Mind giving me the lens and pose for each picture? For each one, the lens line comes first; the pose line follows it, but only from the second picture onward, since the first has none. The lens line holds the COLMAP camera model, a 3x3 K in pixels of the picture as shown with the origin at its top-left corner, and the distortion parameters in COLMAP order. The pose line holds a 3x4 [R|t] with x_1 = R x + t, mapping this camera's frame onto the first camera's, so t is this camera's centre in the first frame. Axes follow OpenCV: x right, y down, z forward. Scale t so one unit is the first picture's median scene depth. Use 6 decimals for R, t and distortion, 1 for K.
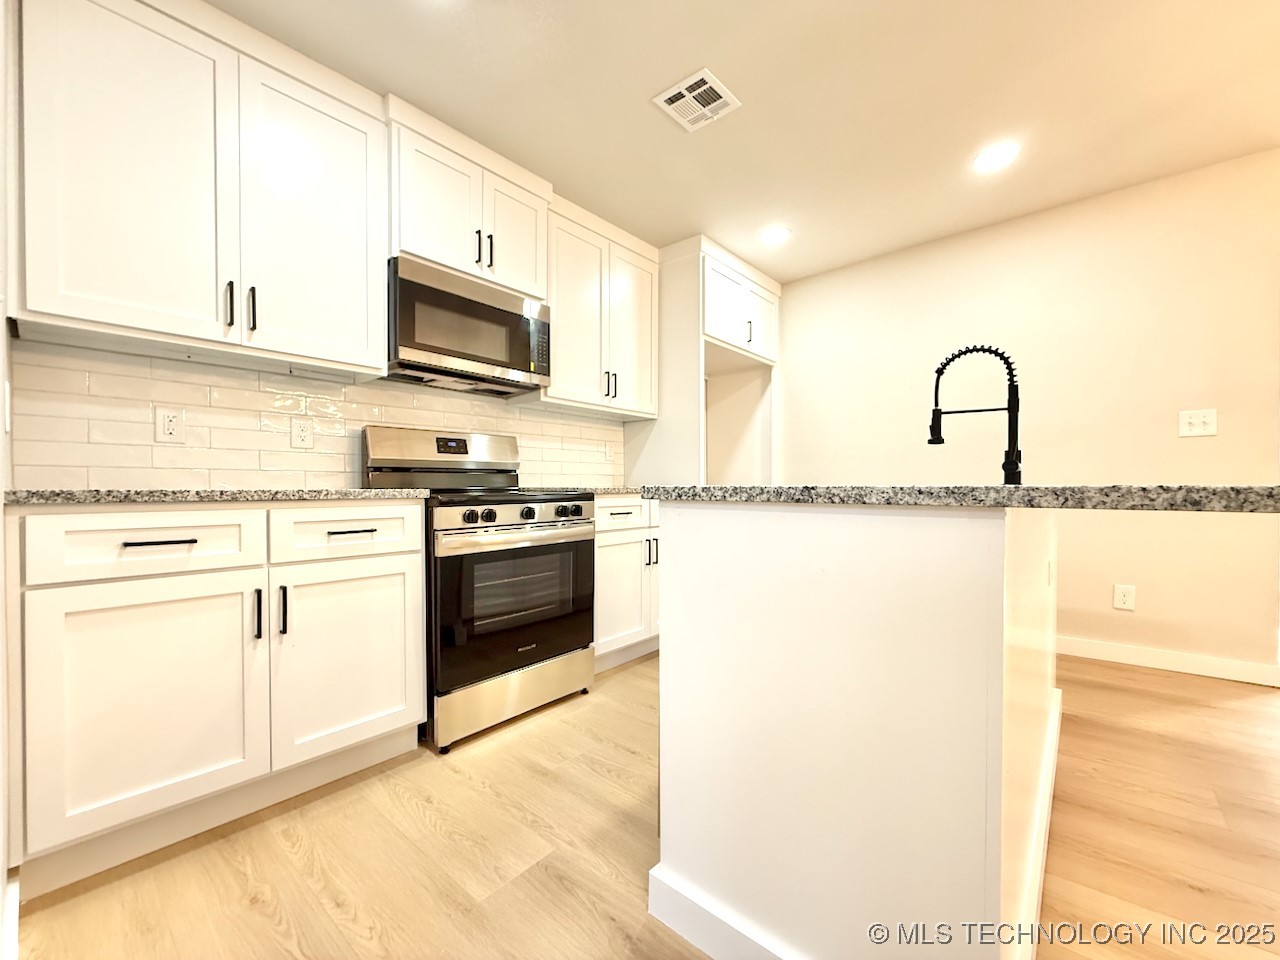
lens RADIAL K [[511.7, 0, 640.6], [0, 511.7, 497.6], [0, 0, 1]] dist [-0.000481, 0.000196]
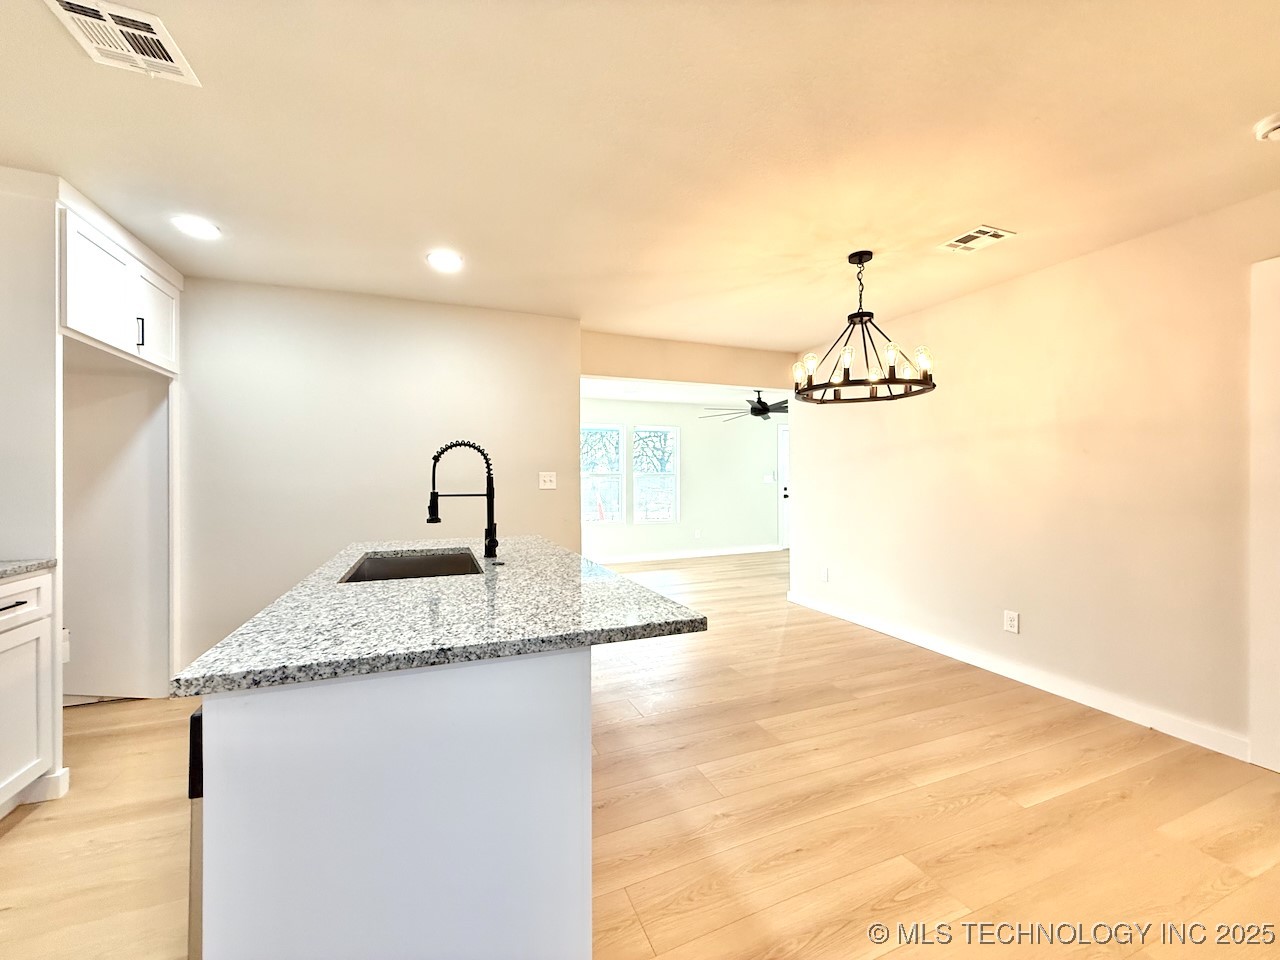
lens RADIAL K [[511.7, 0, 631.3], [0, 511.7, 483.1], [0, 0, 1]] dist [-0.000481, 0.000196]
pose [[0.467545, -0.001939, 0.883967, -0.219795], [0.023490, 0.999672, -0.010231, -0.184319], [-0.883657, 0.025548, 0.467437, 0.108518]]
